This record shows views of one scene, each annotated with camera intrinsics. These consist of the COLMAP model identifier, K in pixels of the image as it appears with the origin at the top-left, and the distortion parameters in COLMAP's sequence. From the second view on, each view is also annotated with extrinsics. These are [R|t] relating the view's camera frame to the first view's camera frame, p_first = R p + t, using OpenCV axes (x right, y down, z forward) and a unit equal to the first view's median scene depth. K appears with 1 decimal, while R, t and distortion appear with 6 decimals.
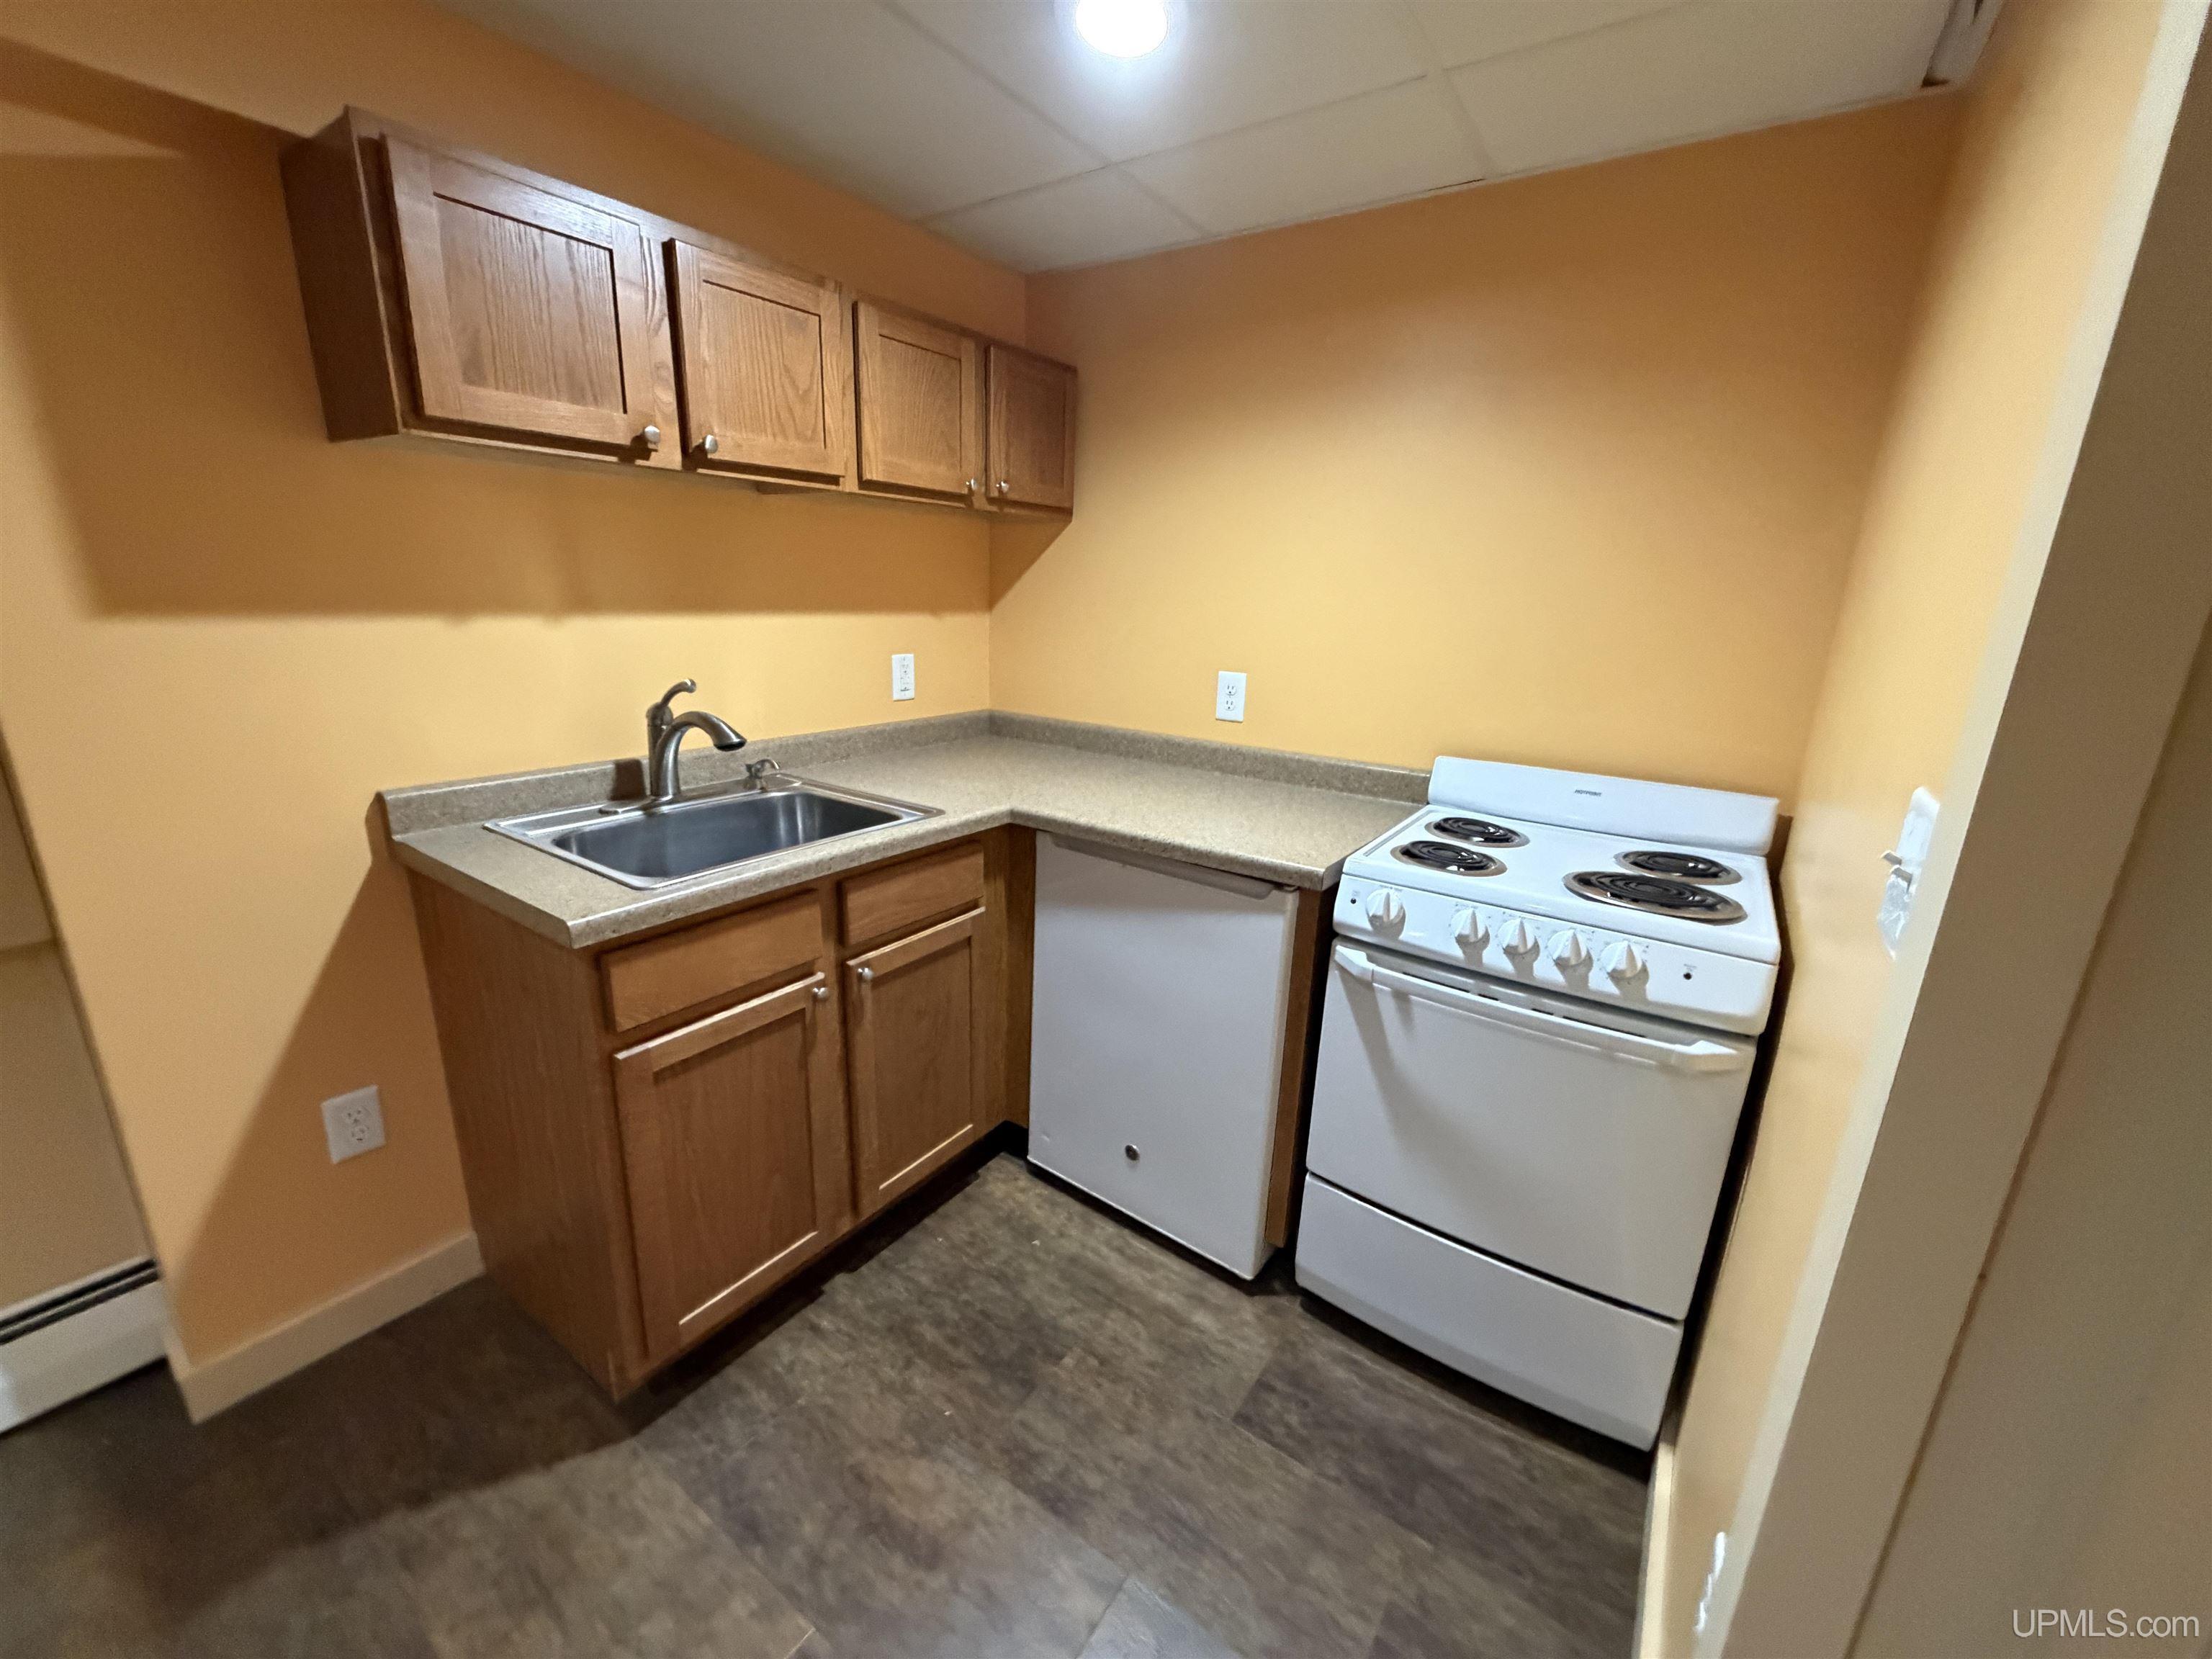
lens RADIAL K [[874.0, 0, 1106.0], [0, 874.0, 829.5], [0, 0, 1]] dist [-0.000587, 0.000319]
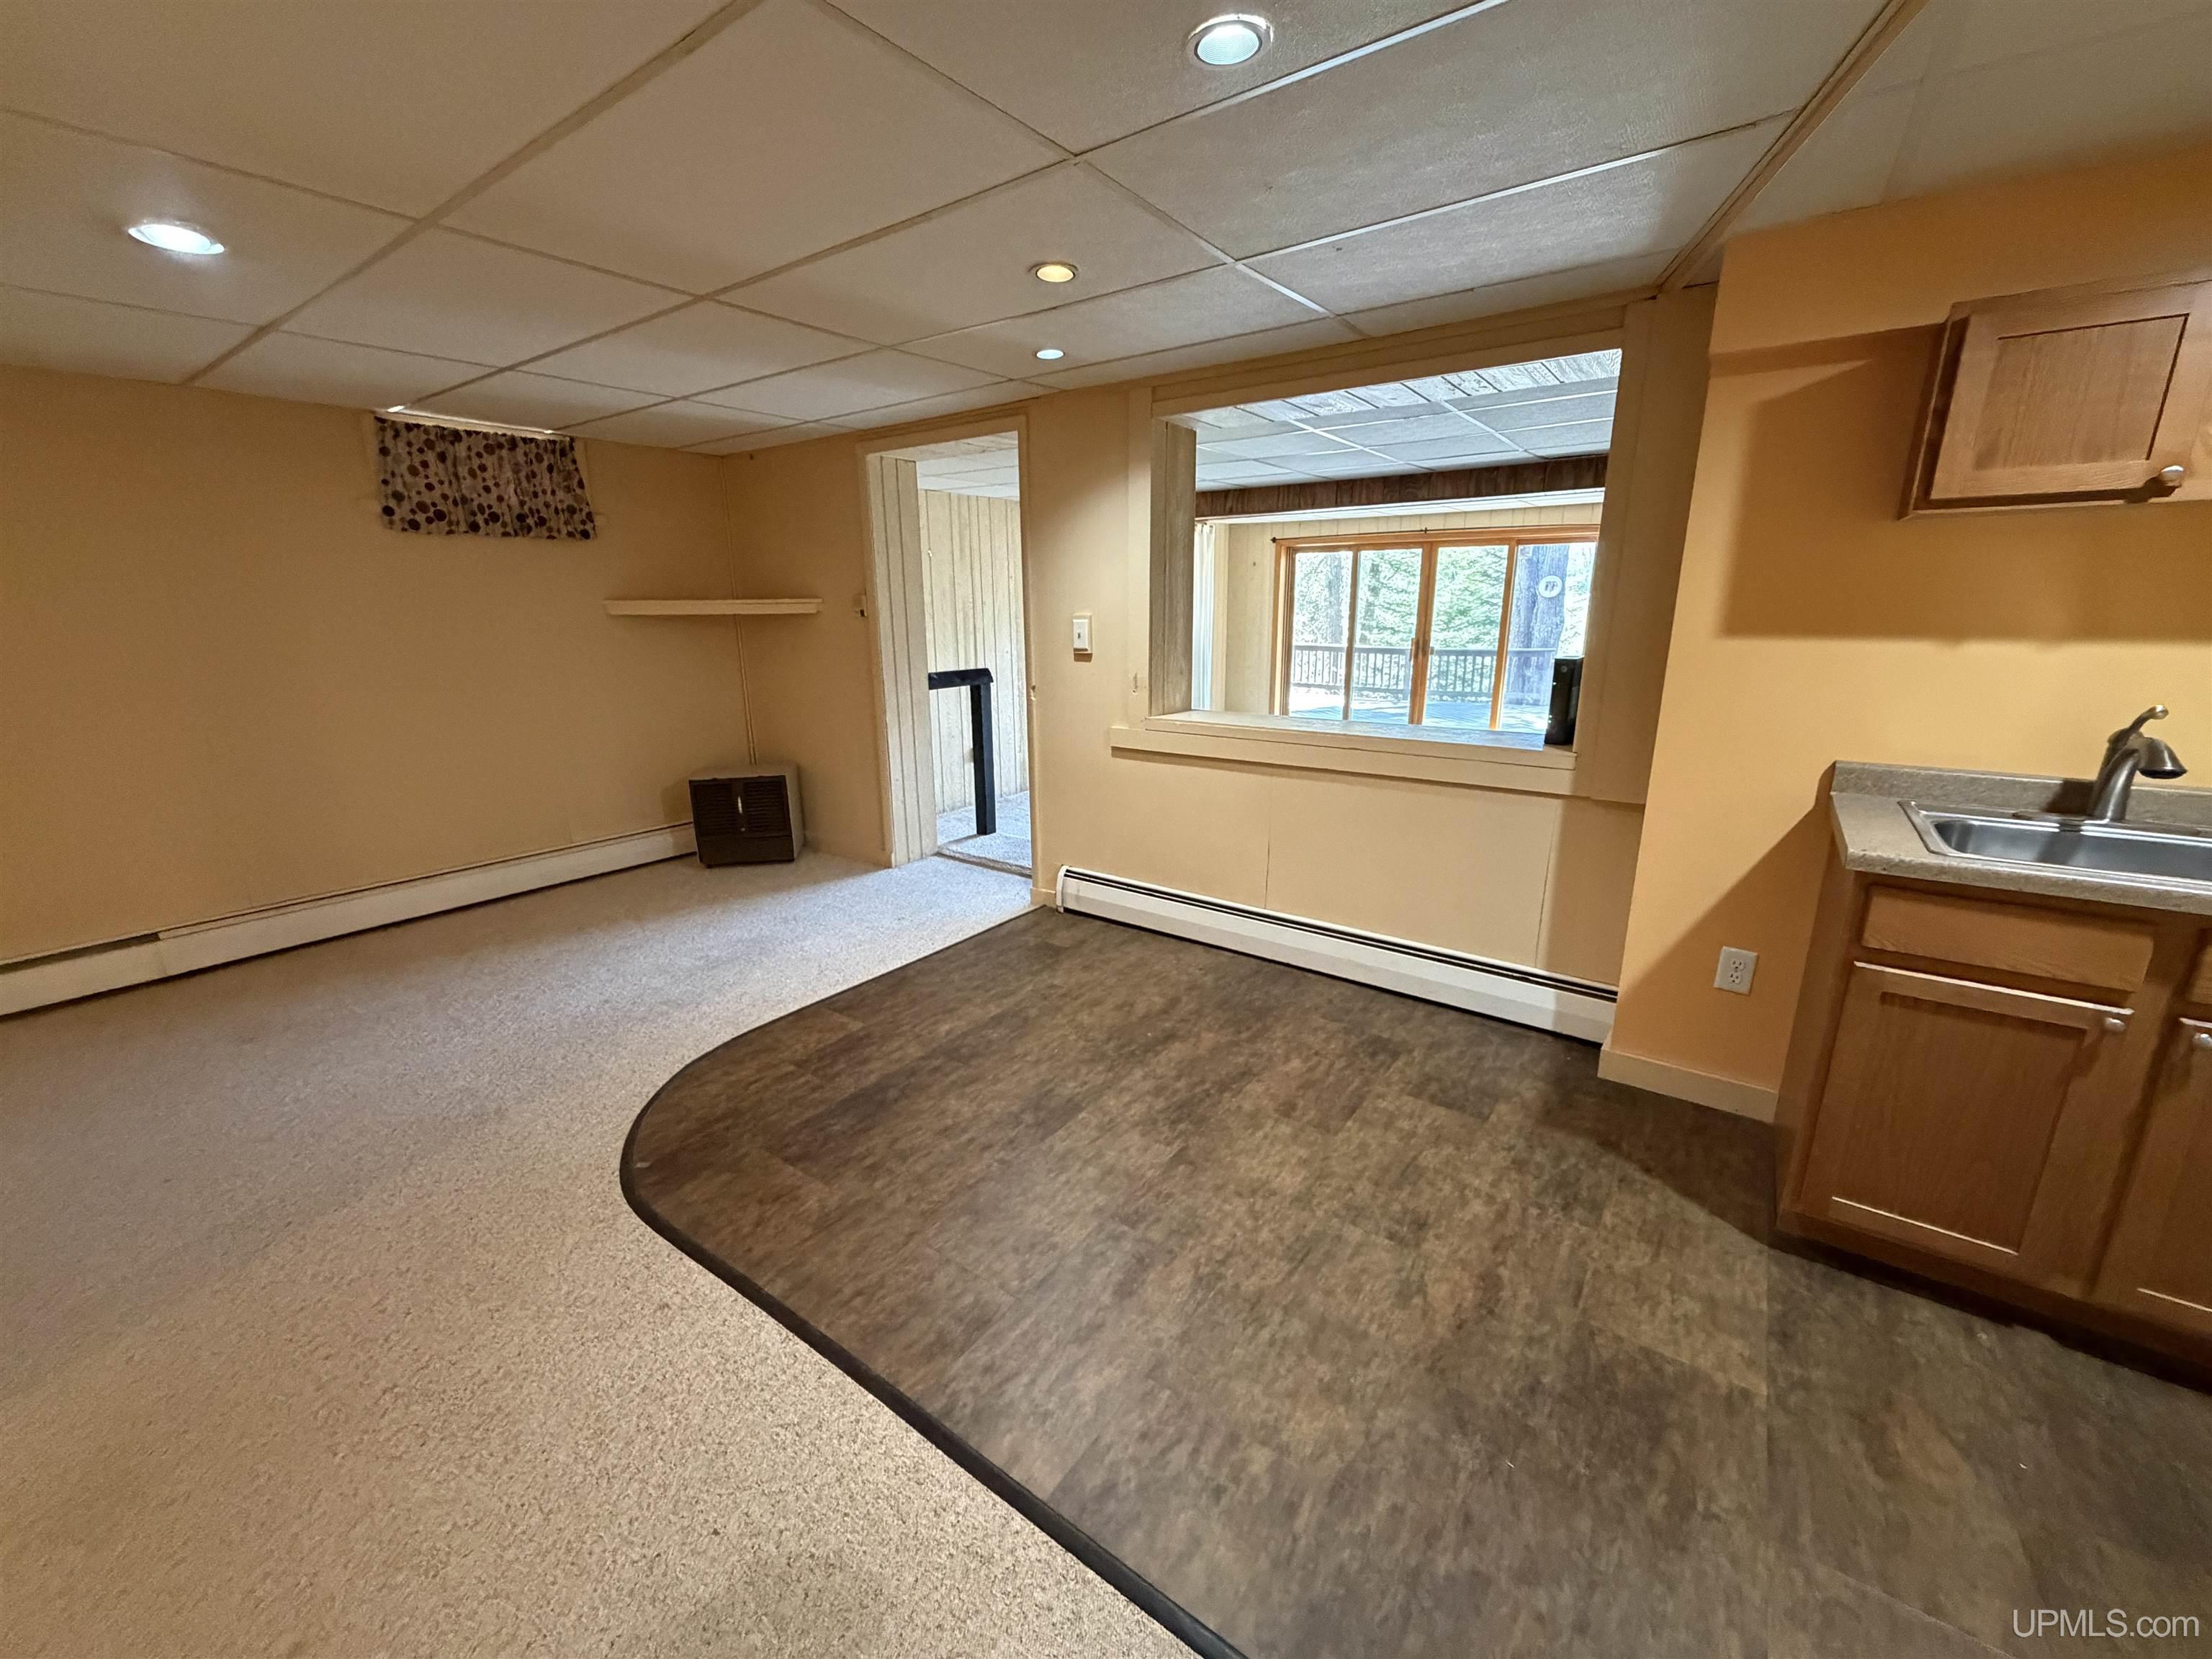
lens RADIAL K [[874.0, 0, 1106.0], [0, 874.0, 829.5], [0, 0, 1]] dist [-0.000587, 0.000319]
pose [[-0.021933, 0.214295, -0.976523, 0.627199], [-0.256732, 0.942796, 0.212660, 0.065749], [0.966234, 0.255369, 0.034339, -0.180801]]
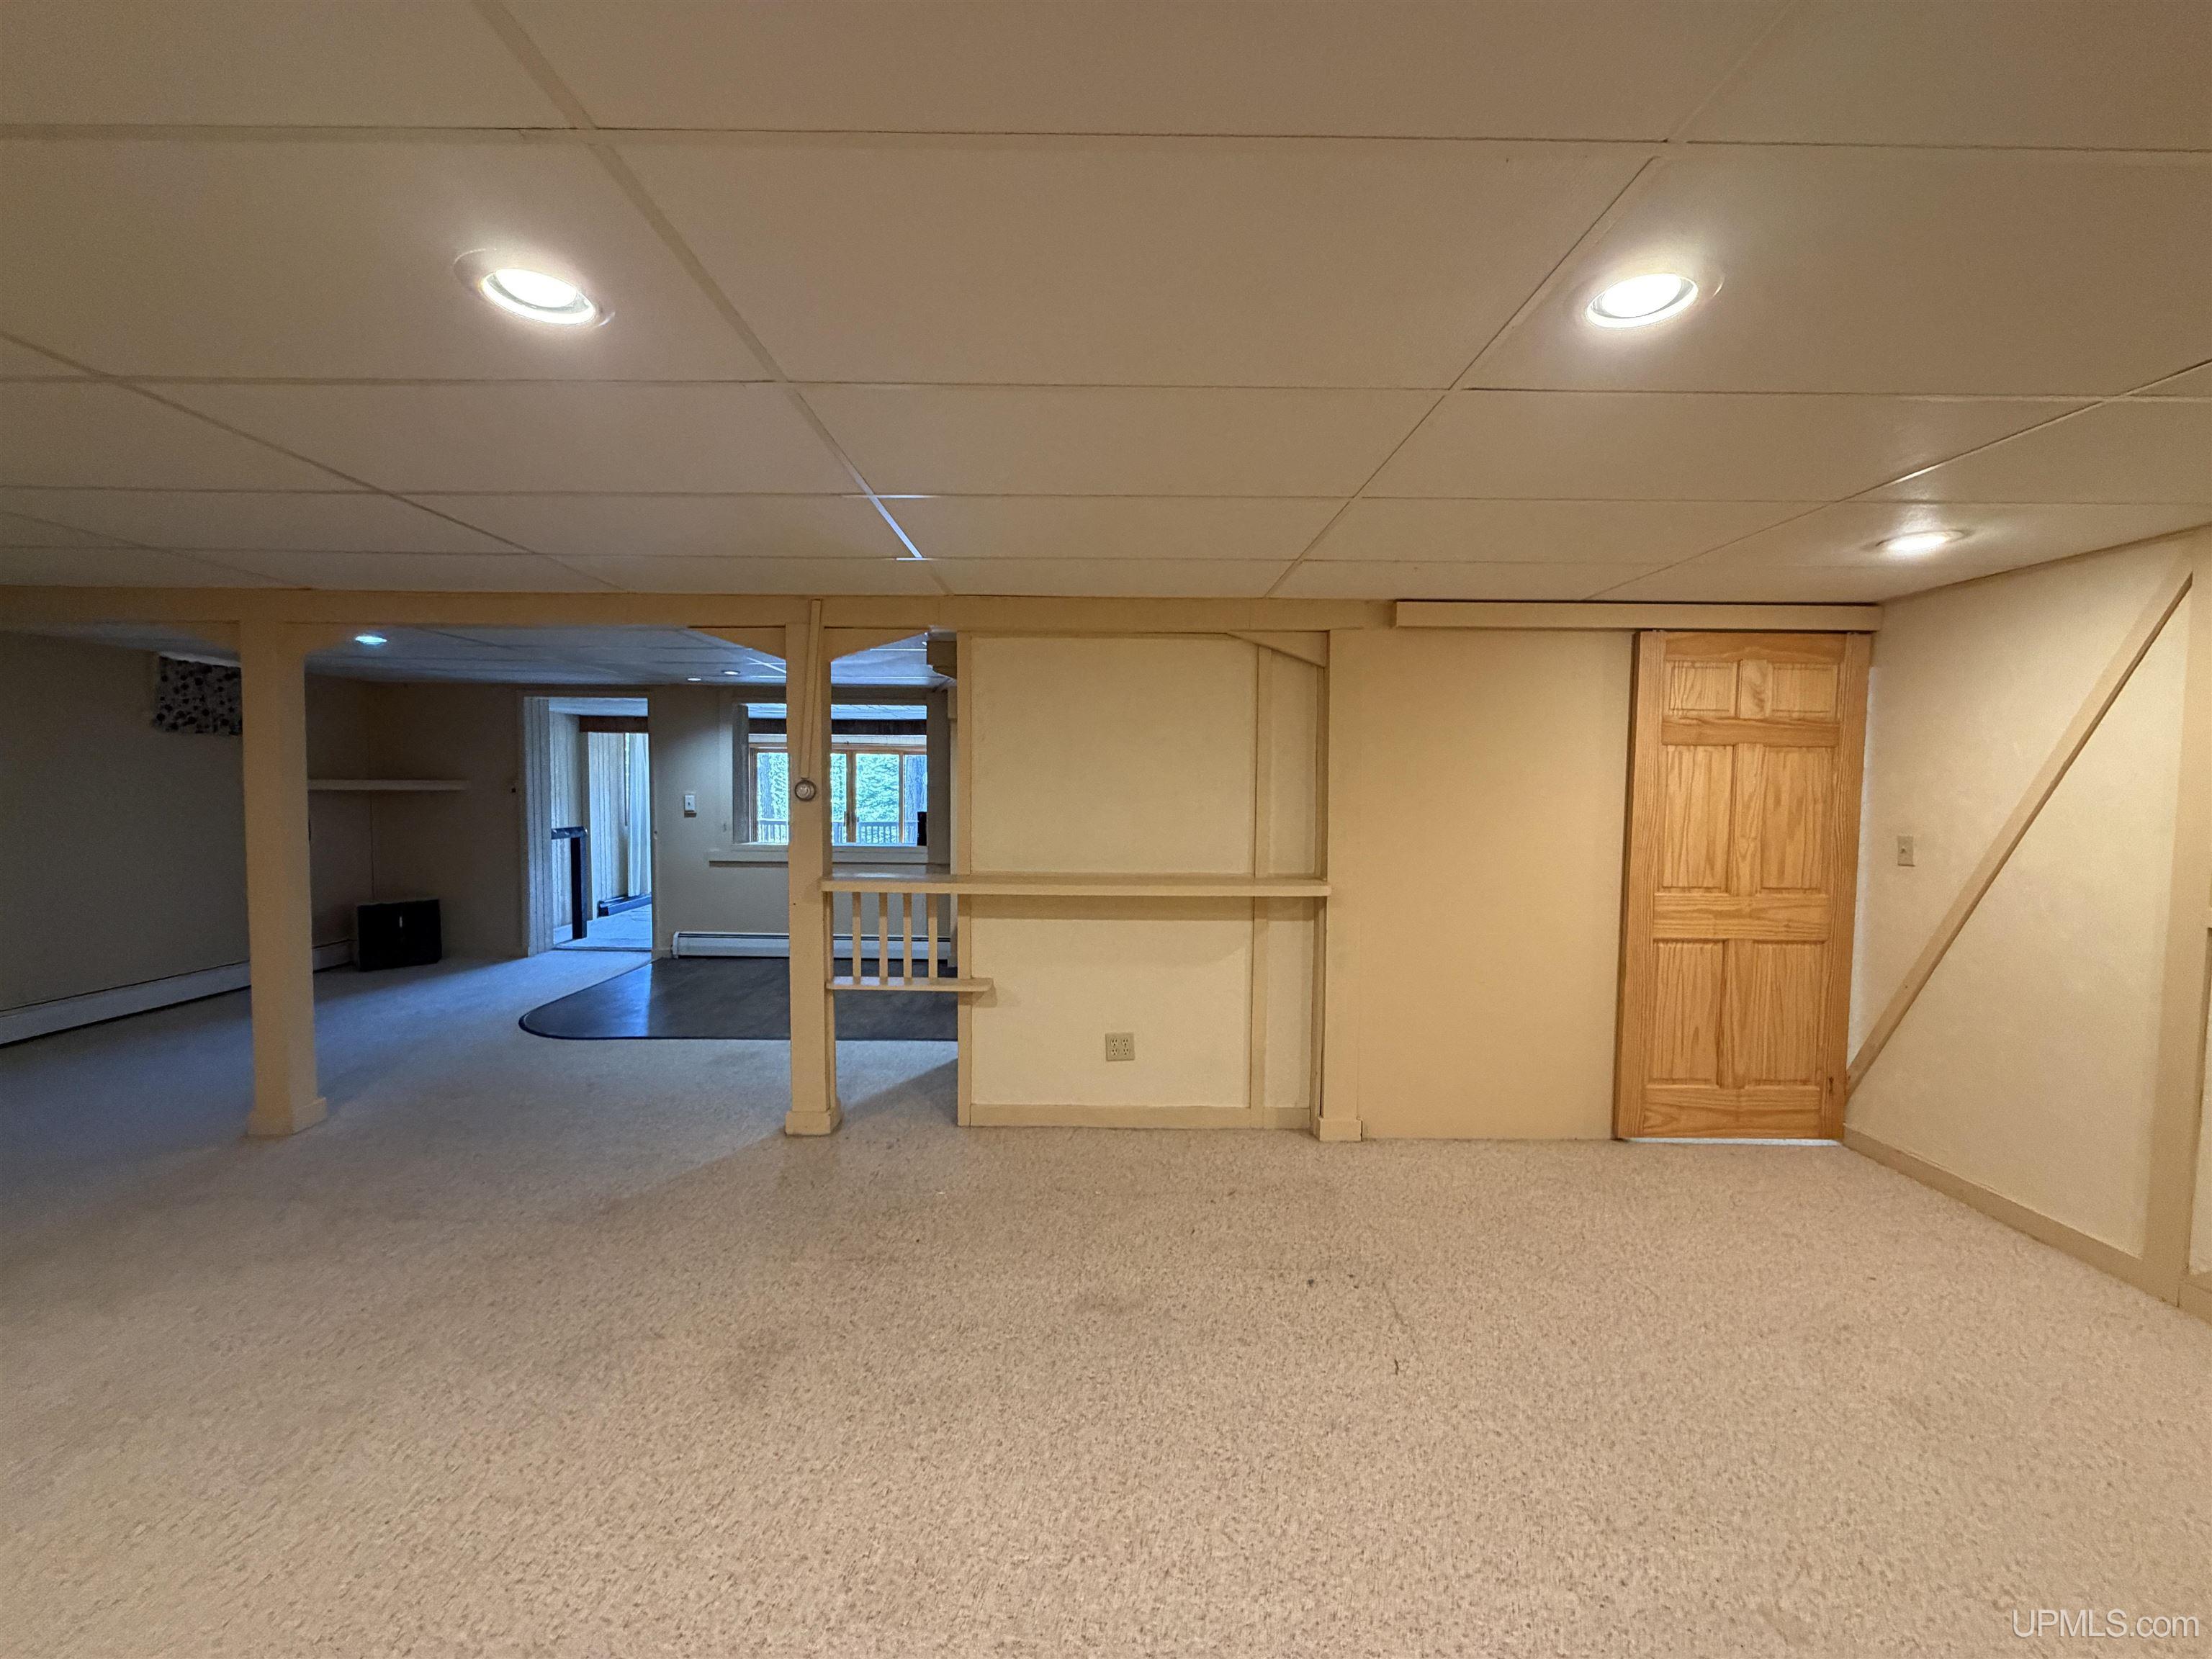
lens RADIAL K [[874.0, 0, 1106.0], [0, 874.0, 829.5], [0, 0, 1]] dist [-0.000587, 0.000319]
pose [[0.582182, 0.007417, -0.813025, 4.572527], [-0.203206, 0.969551, -0.136665, 0.593612], [0.787255, 0.244775, 0.565963, -1.679879]]
